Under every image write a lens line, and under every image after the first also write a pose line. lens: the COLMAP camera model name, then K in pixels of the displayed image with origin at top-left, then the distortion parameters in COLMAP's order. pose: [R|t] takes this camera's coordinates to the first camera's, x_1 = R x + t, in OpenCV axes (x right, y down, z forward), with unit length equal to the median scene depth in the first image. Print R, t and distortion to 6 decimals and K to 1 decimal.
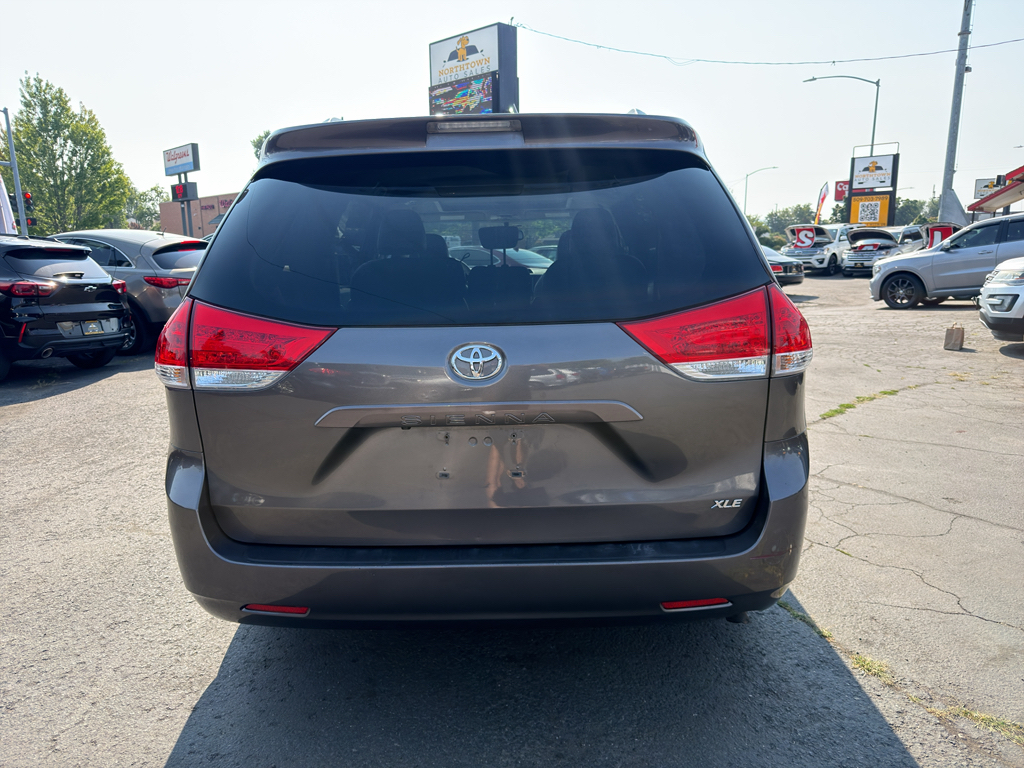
lens RADIAL K [[727.8, 0, 508.0], [0, 727.8, 383.8], [0, 0, 1]] dist [0.005263, -0.006250]
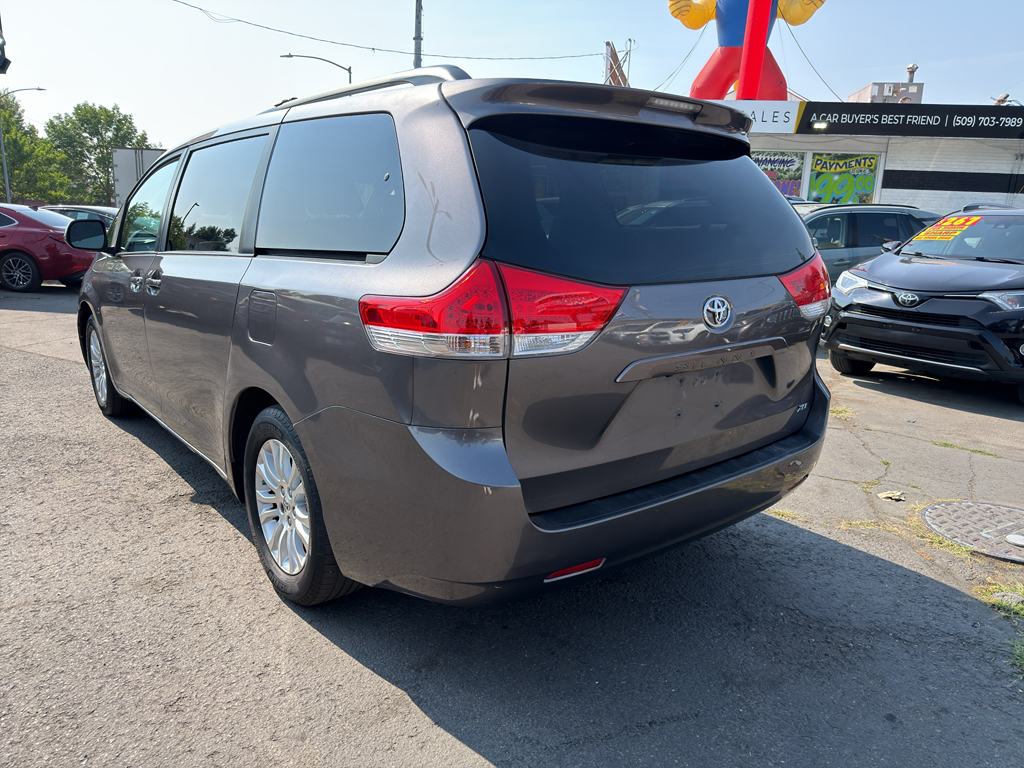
lens RADIAL K [[727.8, 0, 508.0], [0, 727.8, 383.8], [0, 0, 1]] dist [0.005263, -0.006250]
pose [[0.762129, -0.112096, 0.637647, -0.062783], [0.088794, 0.993688, 0.068558, -0.001487], [-0.641307, 0.004369, 0.767272, 0.018323]]
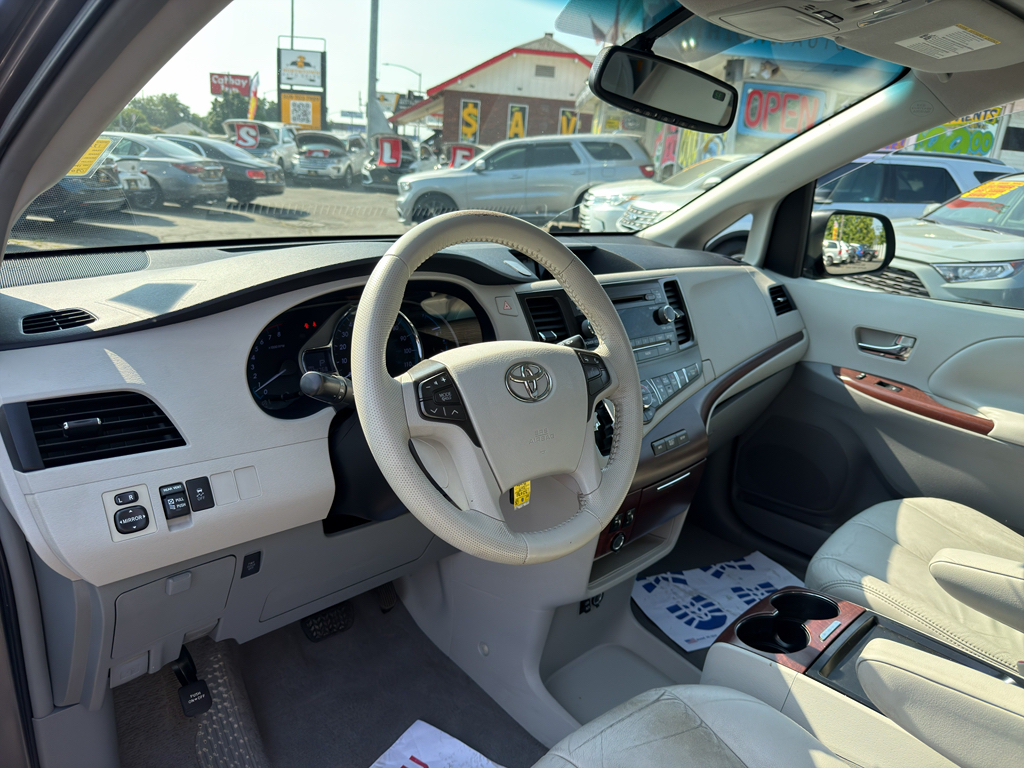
lens RADIAL K [[727.8, 0, 508.0], [0, 727.8, 383.8], [0, 0, 1]] dist [0.005263, -0.006250]
pose [[0.692687, -0.148621, 0.705760, -0.028966], [0.052142, 0.986297, 0.156522, -0.027510], [-0.719351, -0.071621, 0.690944, 0.148983]]
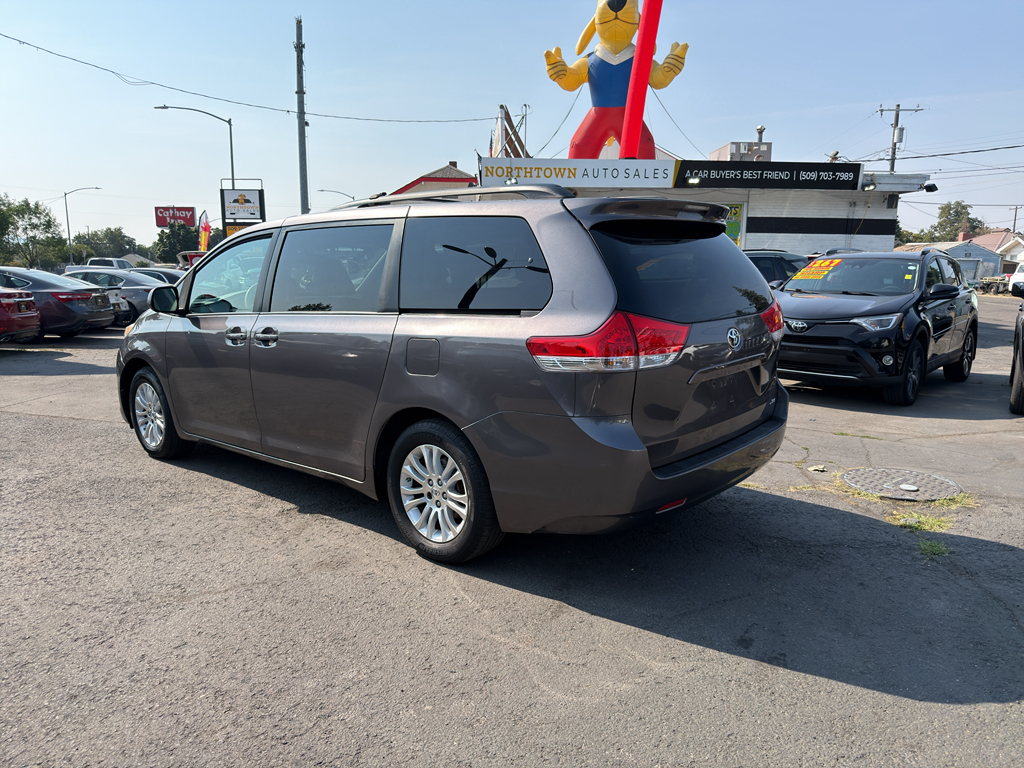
lens RADIAL K [[723.8, 0, 515.2], [0, 723.8, 383.6], [0, 0, 1]] dist [0.065896, -0.101359]
pose [[0.633979, -0.114010, 0.764900, -0.107022], [0.140324, 0.989614, 0.031199, -0.002960], [-0.760513, 0.087554, 0.643393, 0.014227]]
